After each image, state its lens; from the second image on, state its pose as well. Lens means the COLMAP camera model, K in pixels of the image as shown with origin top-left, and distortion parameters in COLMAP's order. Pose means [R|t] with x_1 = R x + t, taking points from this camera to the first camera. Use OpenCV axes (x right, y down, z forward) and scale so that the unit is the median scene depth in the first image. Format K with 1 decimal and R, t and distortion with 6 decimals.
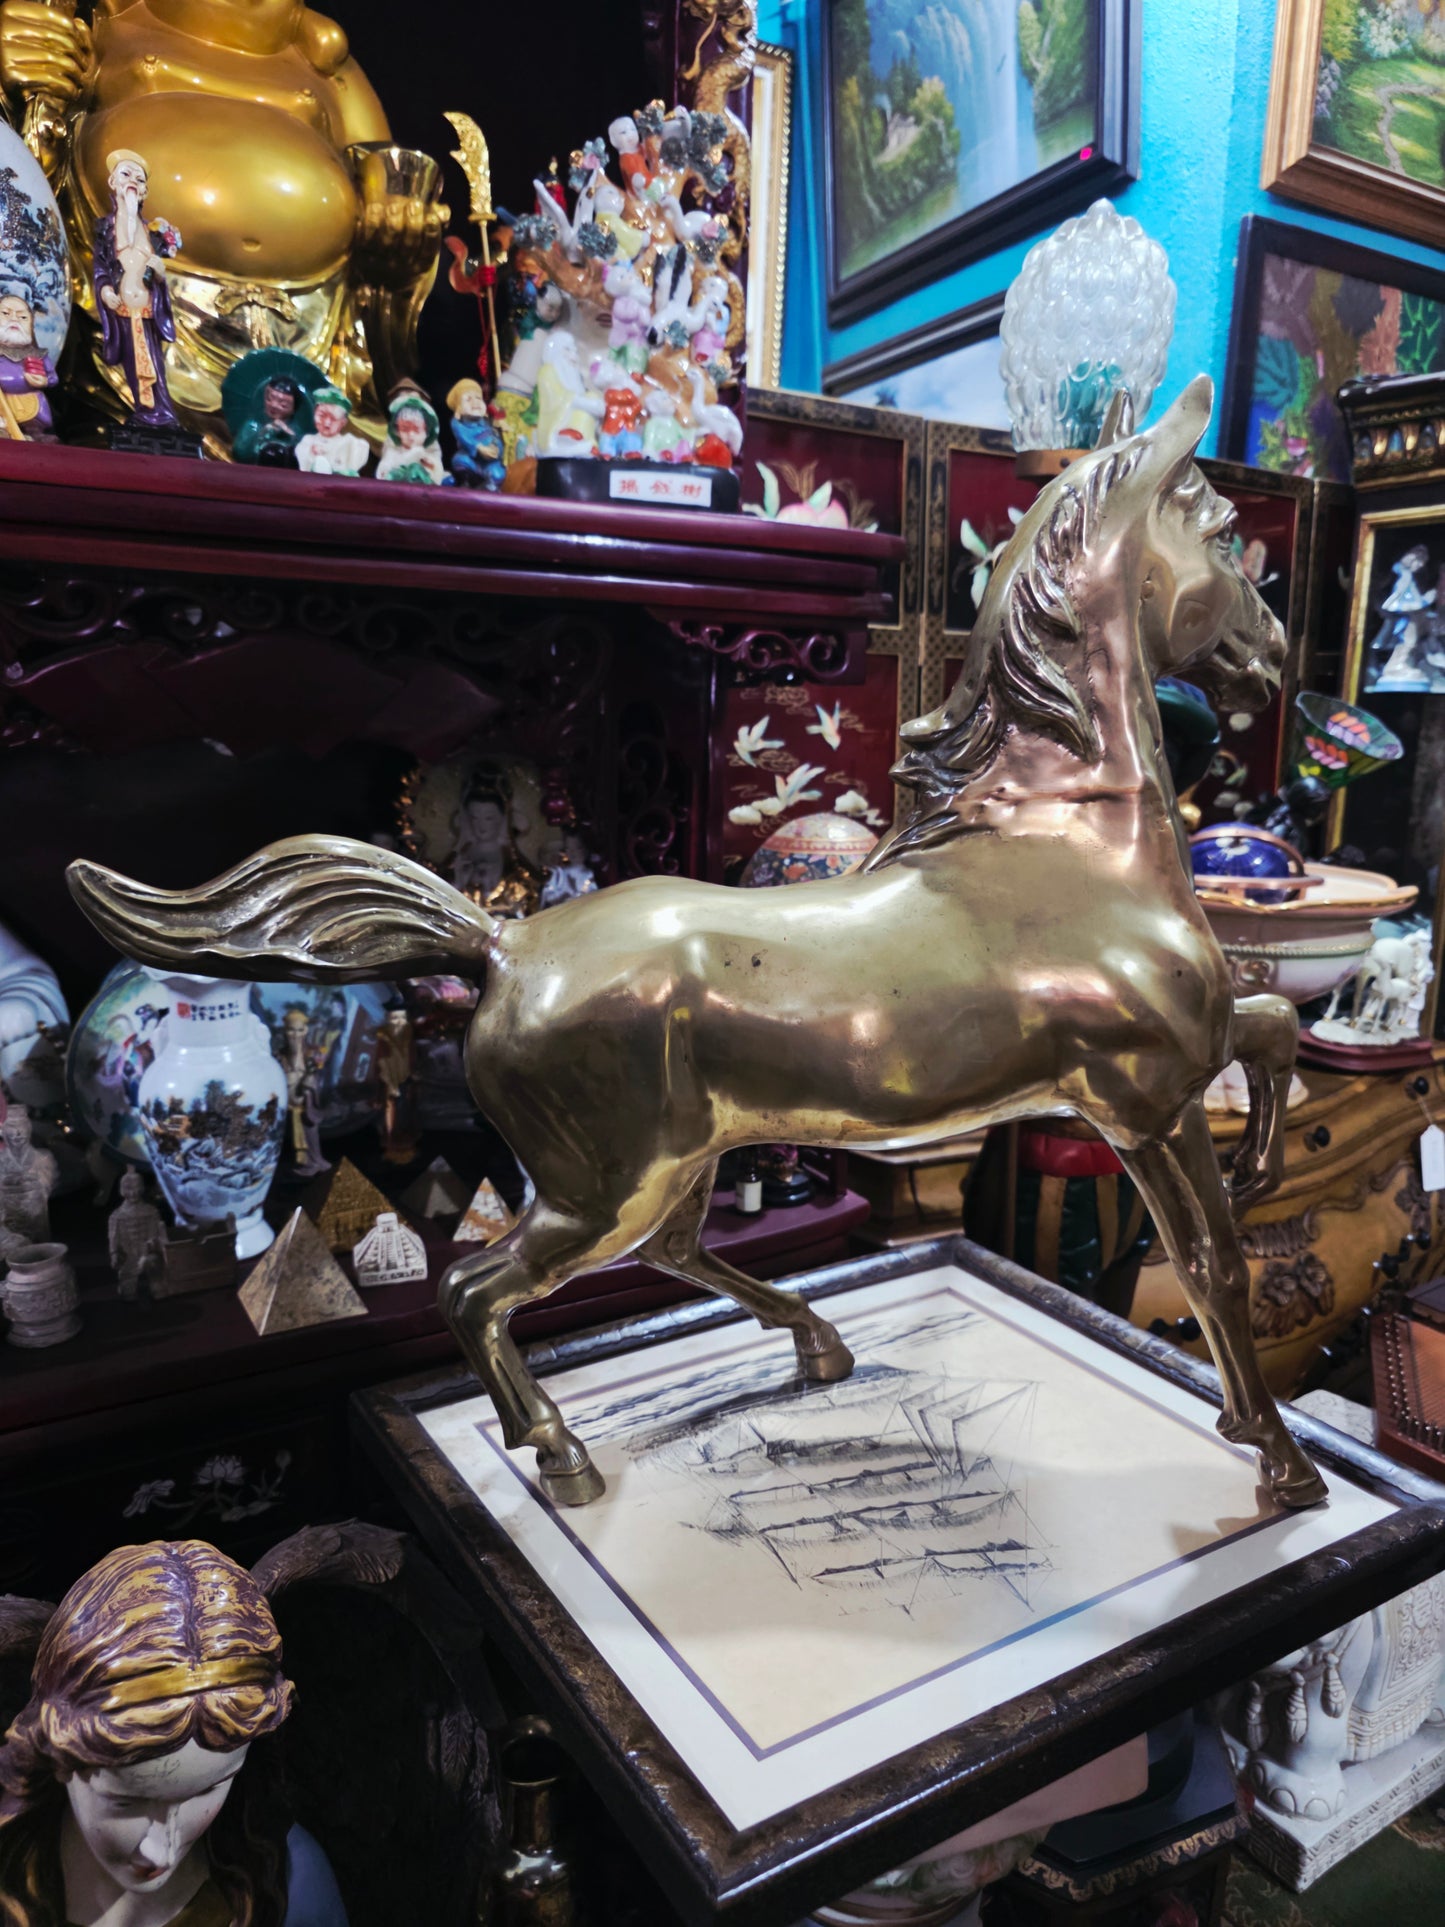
lens RADIAL K [[1312.8, 0, 699.6], [0, 1312.8, 962.7], [0, 0, 1]] dist [0.040095, -0.048702]
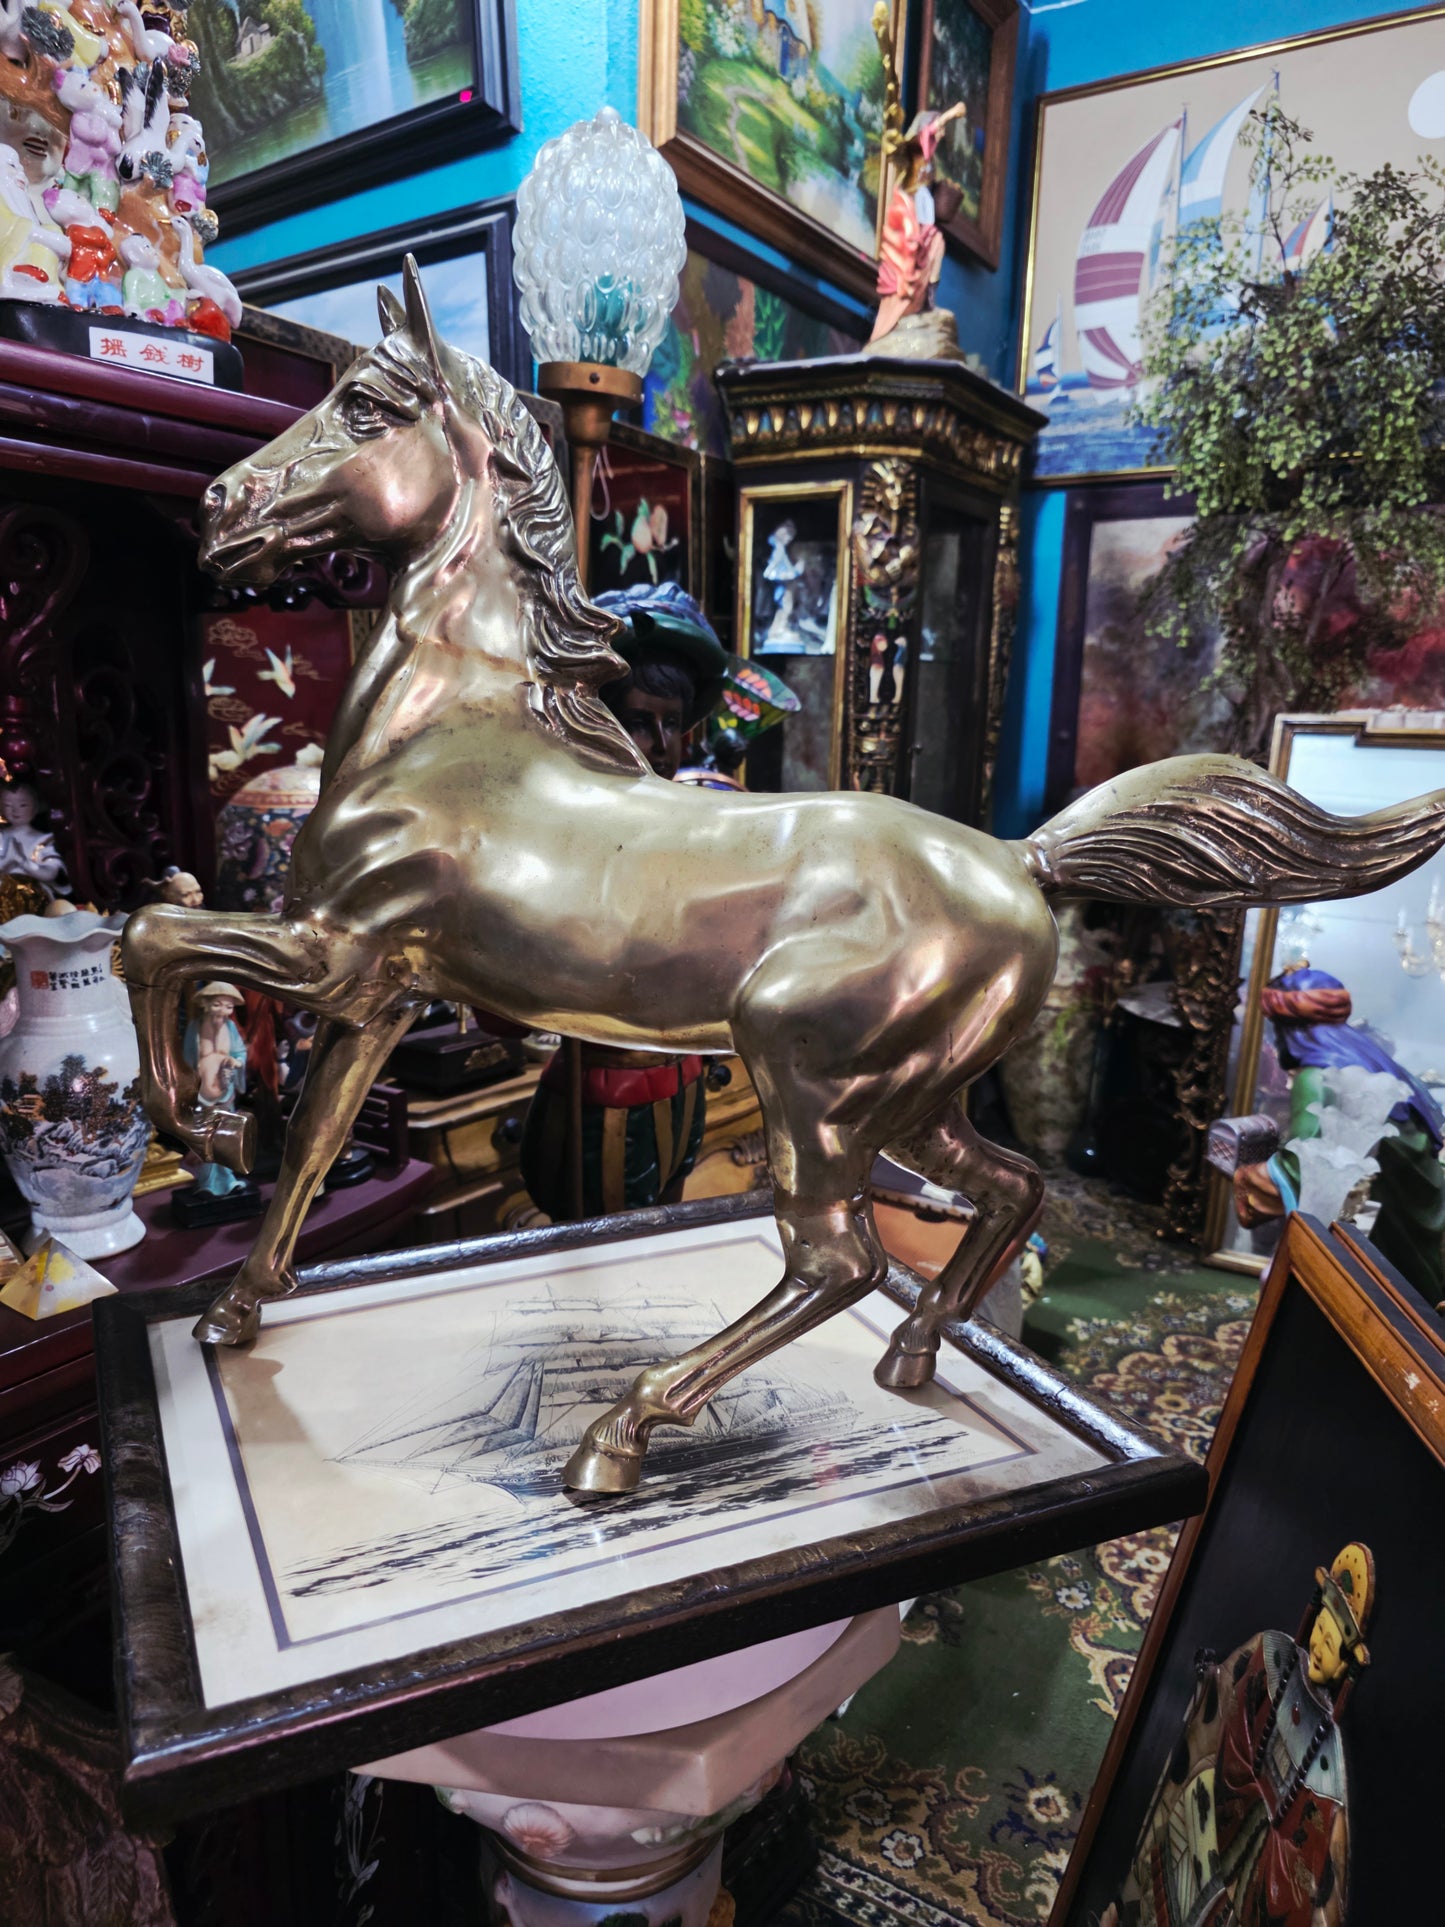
lens RADIAL K [[1306.4, 0, 688.7], [0, 1306.4, 983.1], [0, 0, 1]] dist [0.032949, -0.034672]
pose [[0.889798, -0.097274, 0.445867, -0.135966], [0.083479, 0.995228, 0.050532, 0.022662], [-0.448654, -0.007743, 0.893672, 0.096372]]
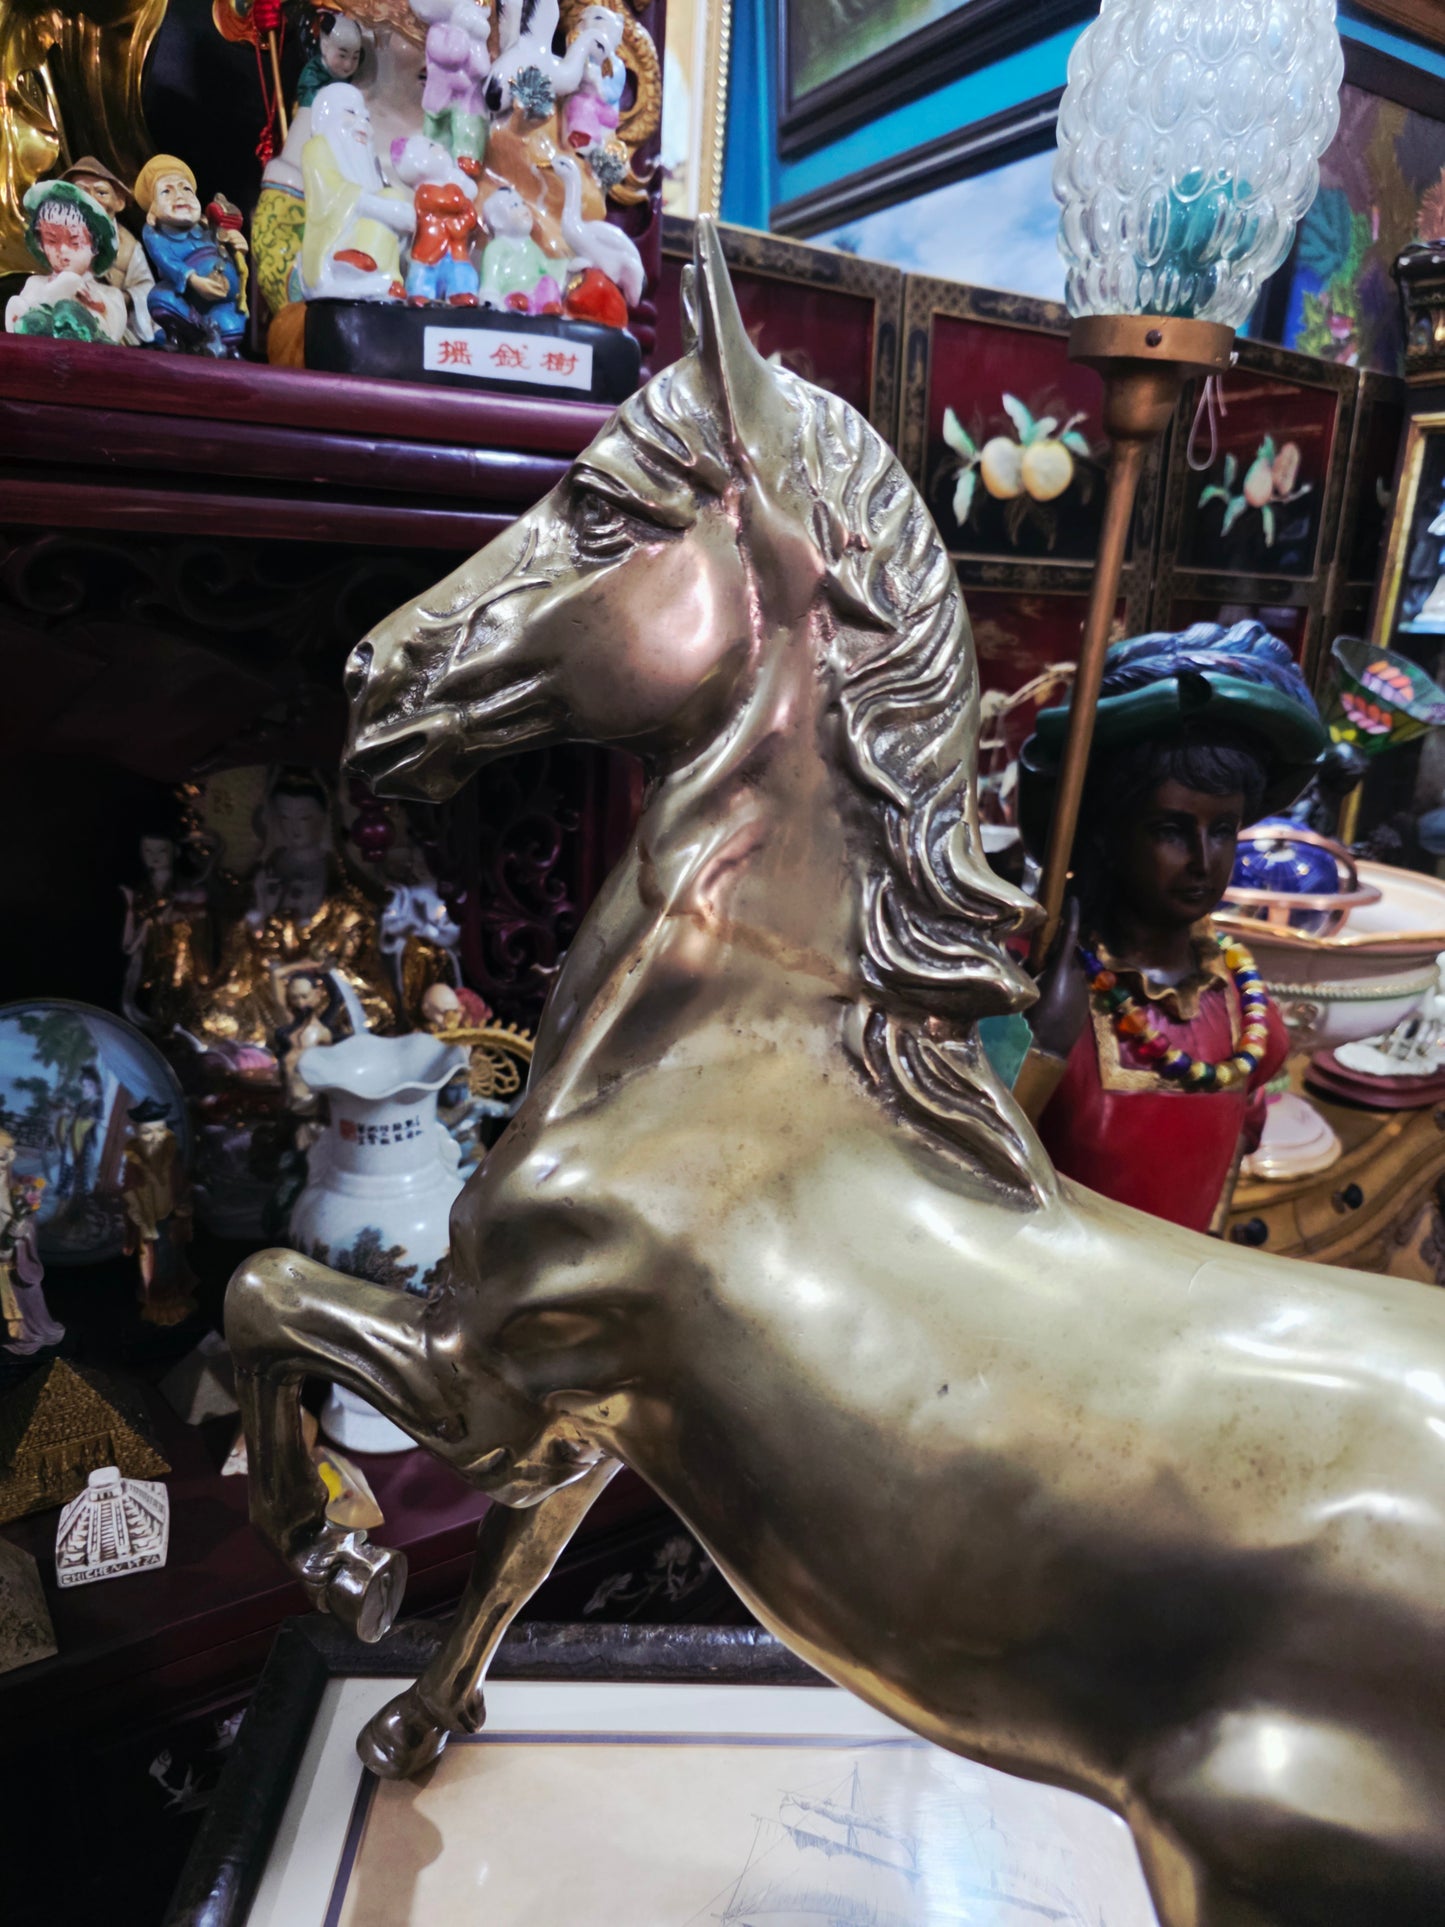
lens RADIAL K [[1314.1, 0, 709.5], [0, 1314.1, 985.1], [0, 0, 1]] dist [0.028561, -0.033610]
pose [[0.998387, 0.007723, 0.056240, 0.031107], [-0.013414, 0.994742, 0.101534, -0.130438], [-0.055160, -0.102125, 0.993241, 0.347138]]
